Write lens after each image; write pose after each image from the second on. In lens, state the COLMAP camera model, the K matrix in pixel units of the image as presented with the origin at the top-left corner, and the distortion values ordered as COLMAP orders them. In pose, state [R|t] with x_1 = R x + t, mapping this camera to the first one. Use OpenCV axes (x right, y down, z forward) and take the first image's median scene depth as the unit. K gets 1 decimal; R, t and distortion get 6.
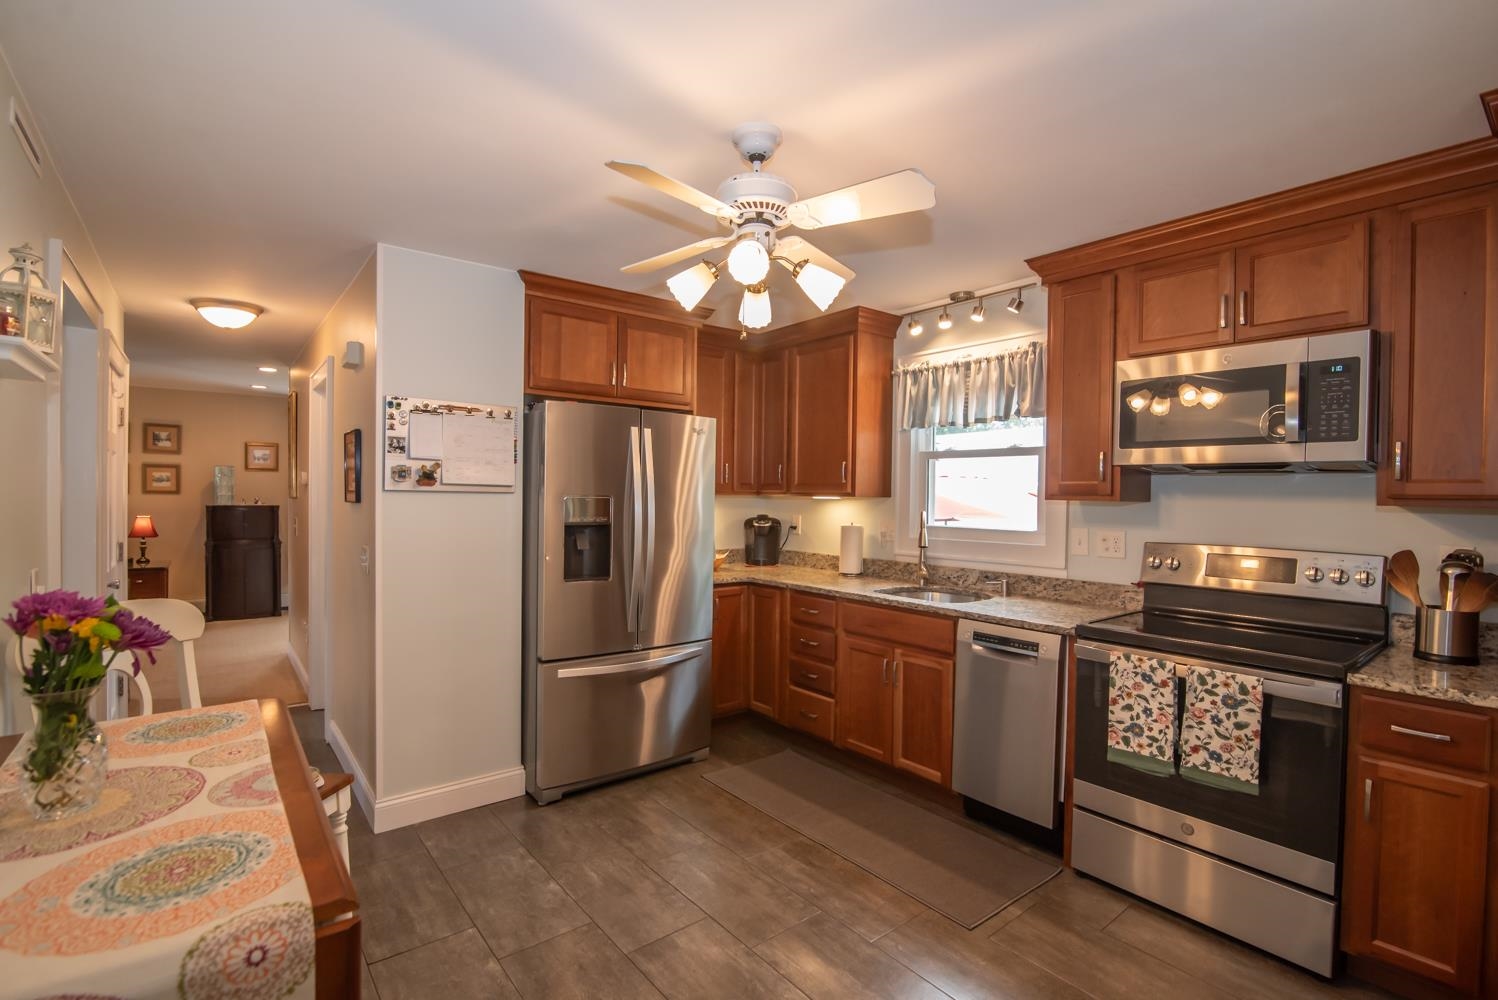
lens RADIAL K [[673.6, 0, 750.4], [0, 673.6, 505.1], [0, 0, 1]] dist [-0.017269, 0.000255]
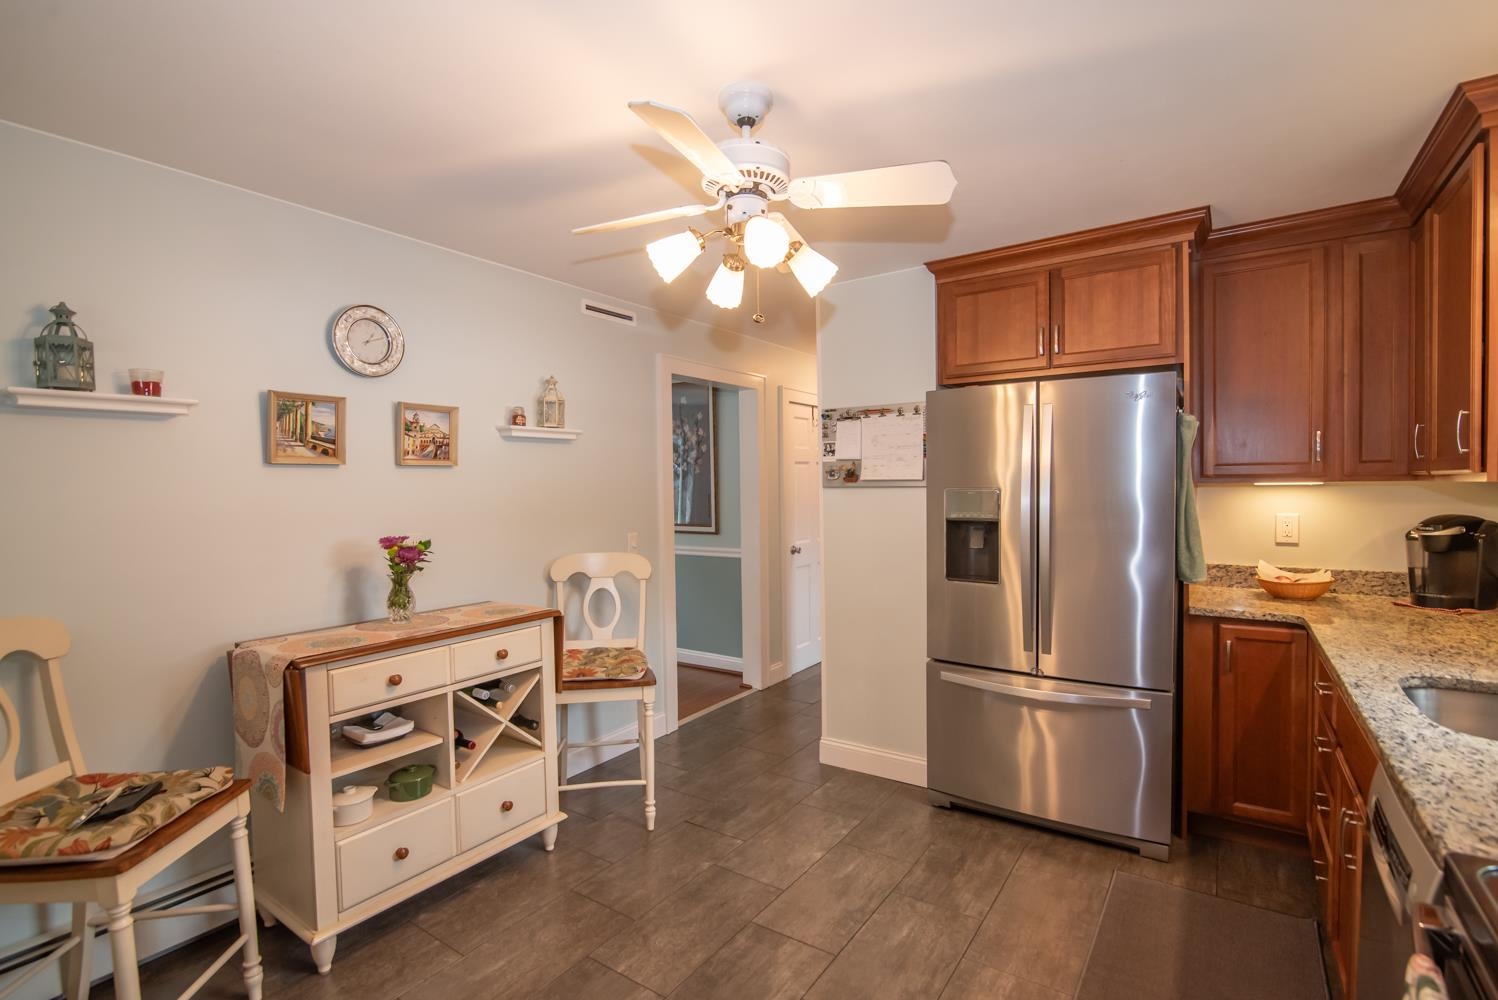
lens RADIAL K [[691.5, 0, 751.9], [0, 691.5, 505.5], [0, 0, 1]] dist [-0.019240, -0.000389]
pose [[0.303247, 0.009393, -0.952866, 0.685759], [0.004076, 0.999929, 0.011154, -0.003684], [0.952903, -0.007266, 0.303187, 0.540152]]
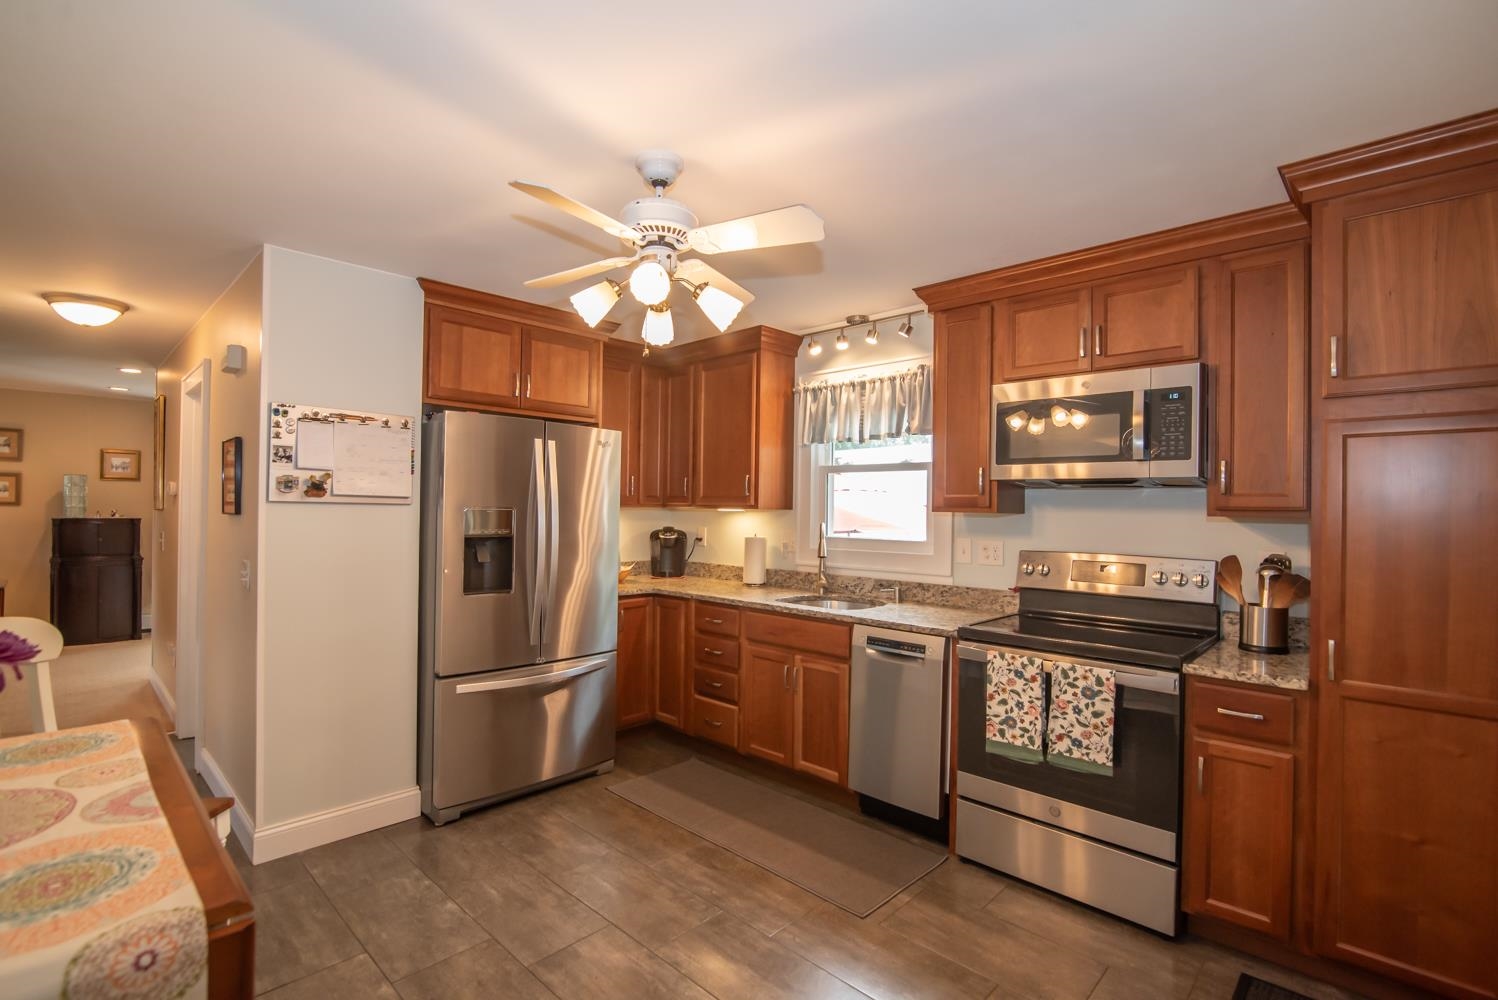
lens RADIAL K [[673.5, 0, 746.1], [0, 673.5, 505.5], [0, 0, 1]] dist [-0.017609, 0.000613]
pose [[0.991829, 0.001426, 0.127569, 0.008479], [0.000956, 0.999826, -0.018613, 0.002234], [-0.127574, 0.018583, 0.991655, -0.032911]]
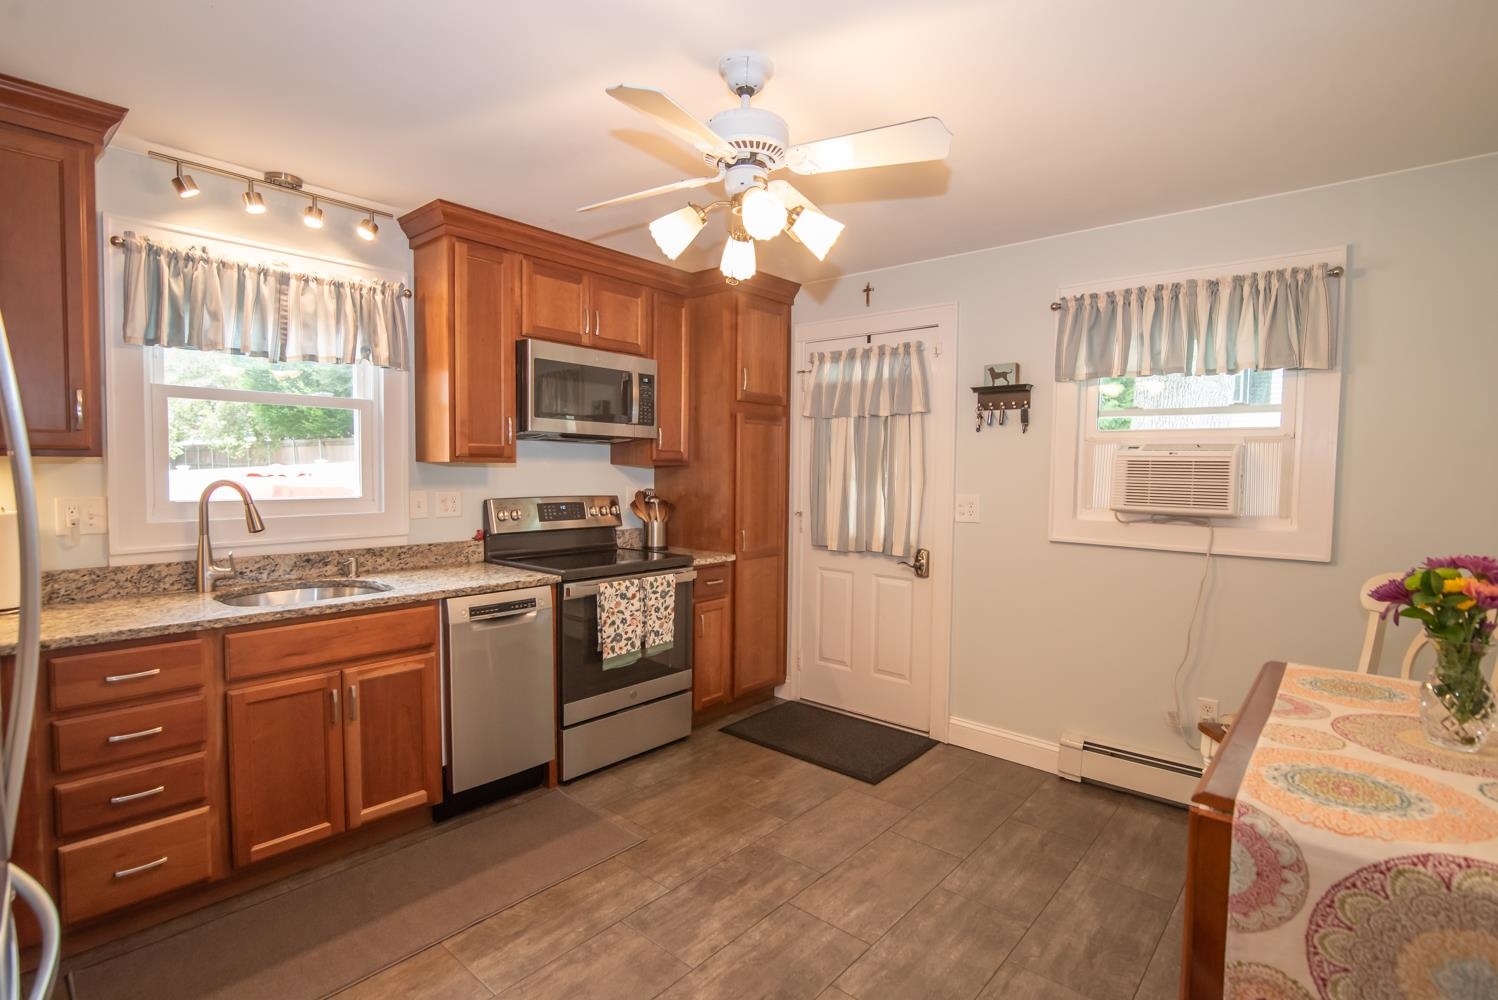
lens RADIAL K [[701.3, 0, 745.4], [0, 701.3, 503.3], [0, 0, 1]] dist [-0.014714, 0.000309]
pose [[-0.156215, -0.064440, 0.985619, -0.723448], [0.002020, 0.997847, 0.065560, -0.015967], [-0.987721, 0.012233, -0.155749, 0.868168]]
